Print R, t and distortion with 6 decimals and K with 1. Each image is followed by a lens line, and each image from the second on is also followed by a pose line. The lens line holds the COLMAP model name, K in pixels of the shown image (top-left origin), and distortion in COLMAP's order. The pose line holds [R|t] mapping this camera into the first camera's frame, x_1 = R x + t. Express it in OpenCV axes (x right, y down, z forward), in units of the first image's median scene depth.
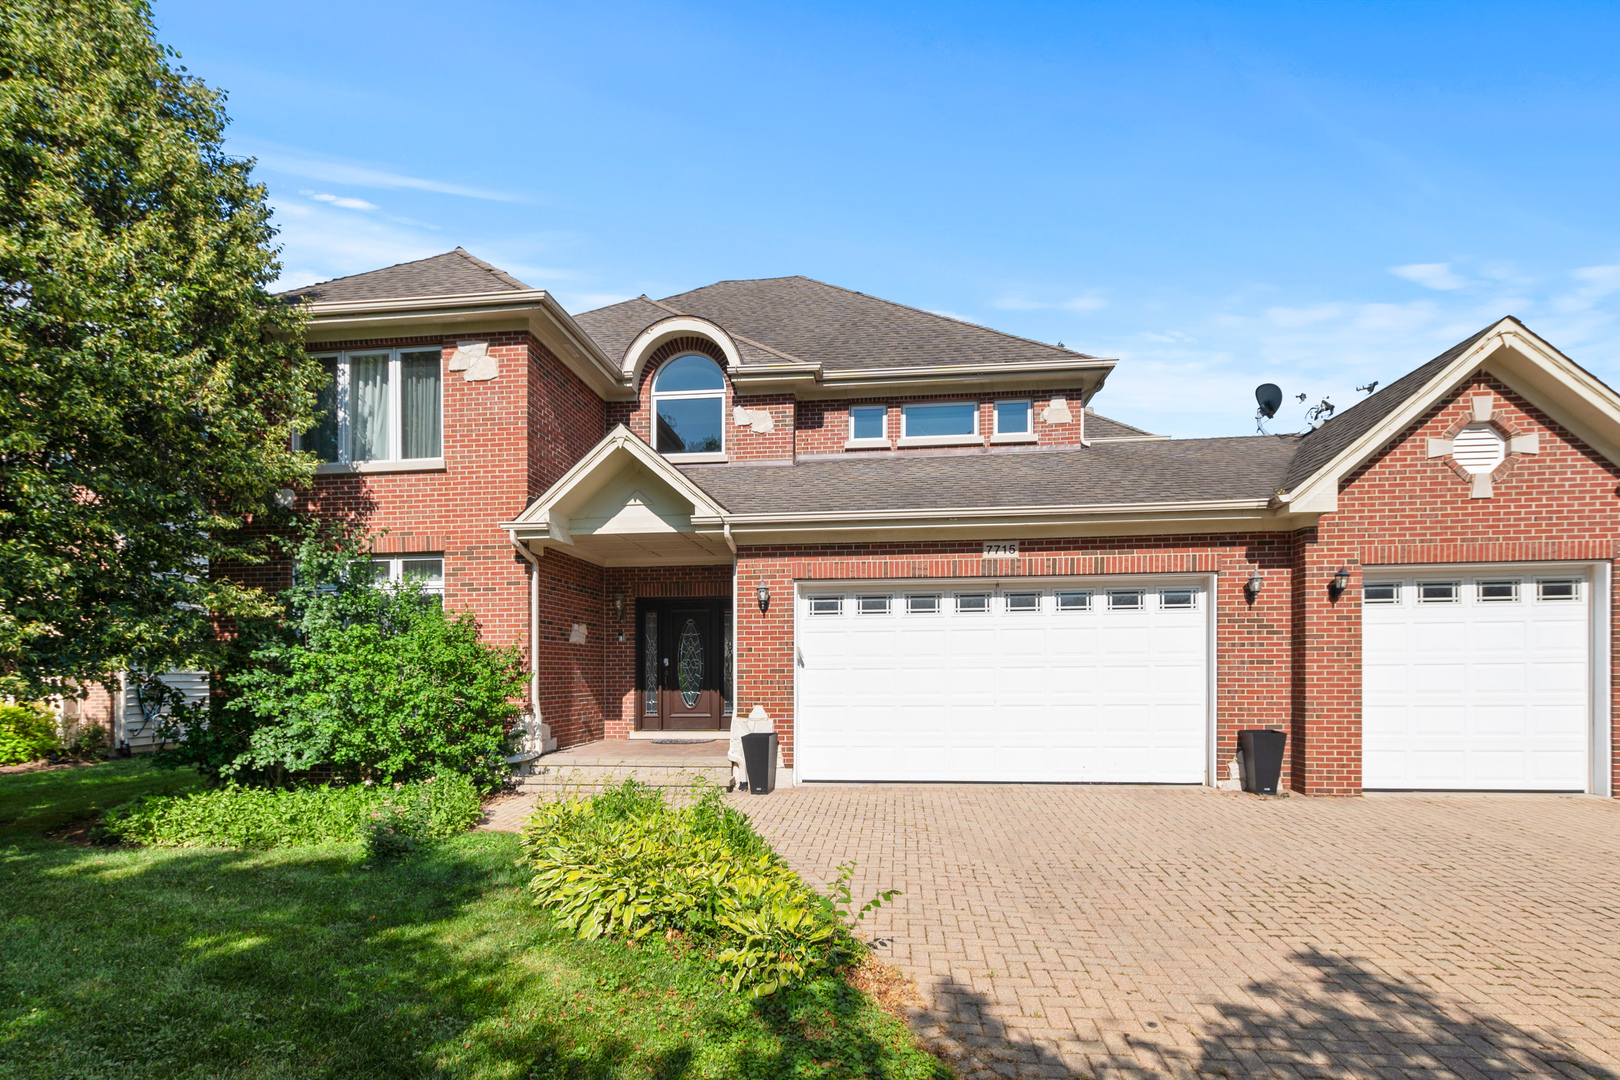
lens RADIAL K [[761.7, 0, 809.9], [0, 761.7, 664.0], [0, 0, 1]] dist [0.000598, 0.000177]
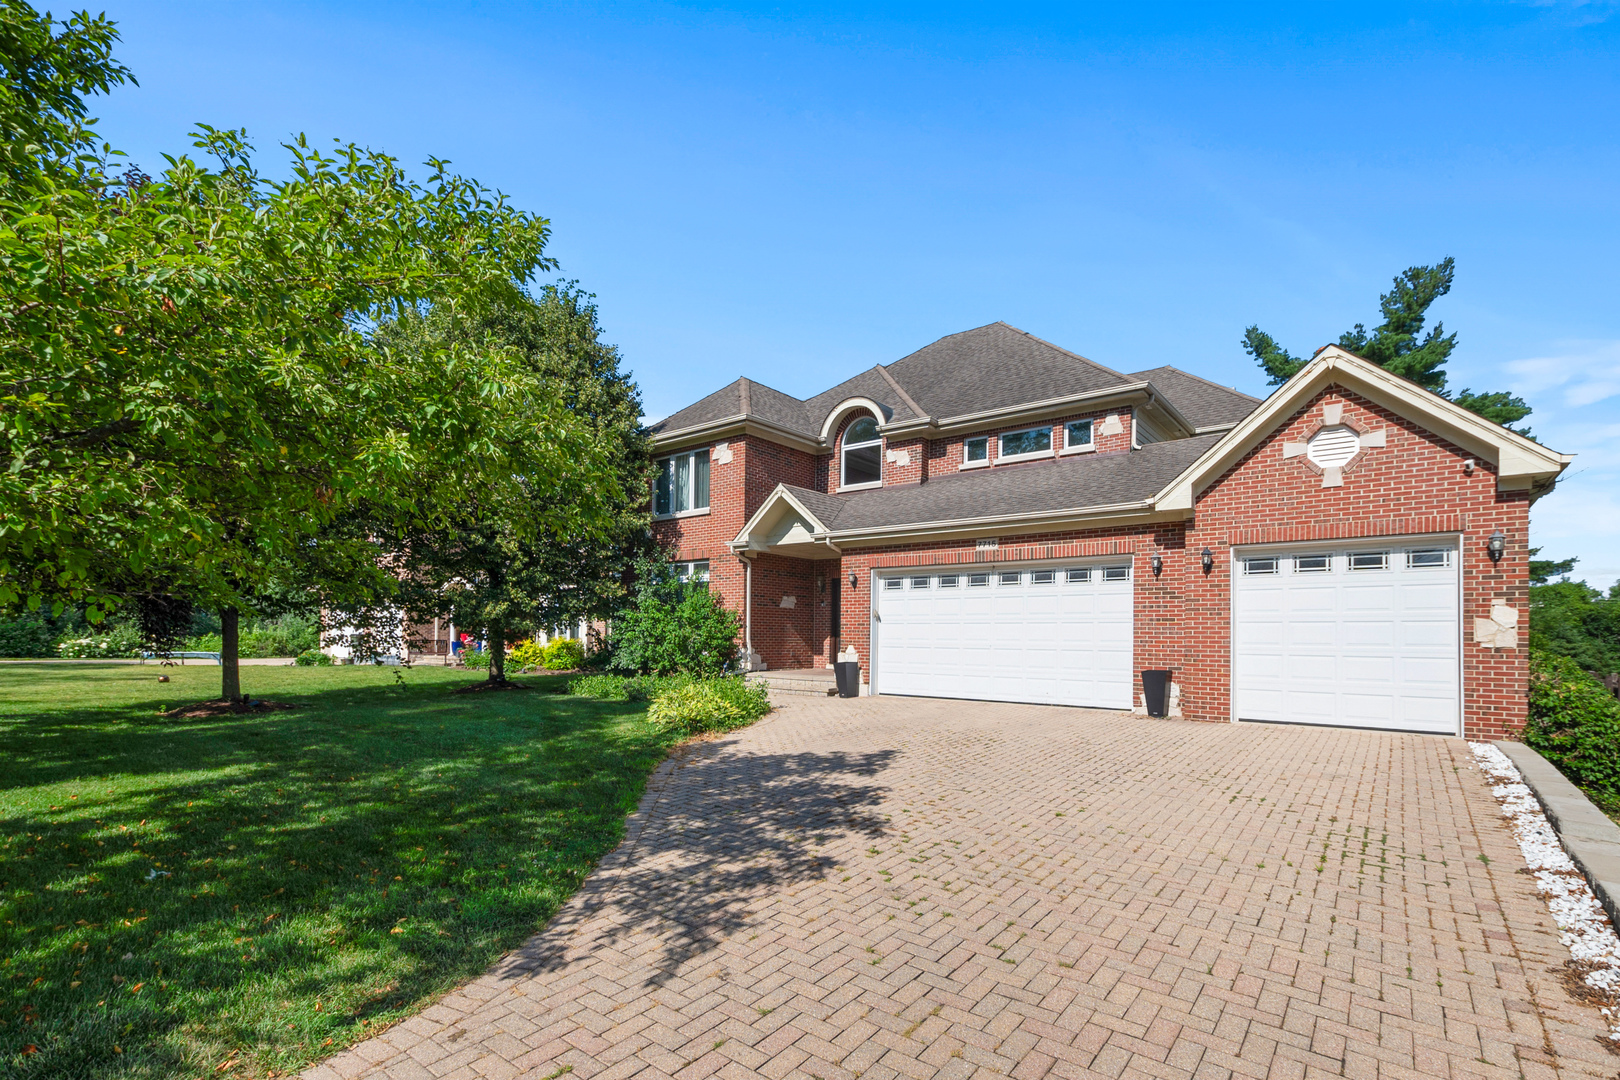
lens RADIAL K [[735.3, 0, 810.8], [0, 735.3, 615.5], [0, 0, 1]] dist [-0.000037, 0.000172]
pose [[0.850365, 0.001376, -0.526192, 0.696230], [-0.010714, 0.999835, -0.014701, 0.014828], [0.526085, 0.018139, 0.850239, -0.396942]]
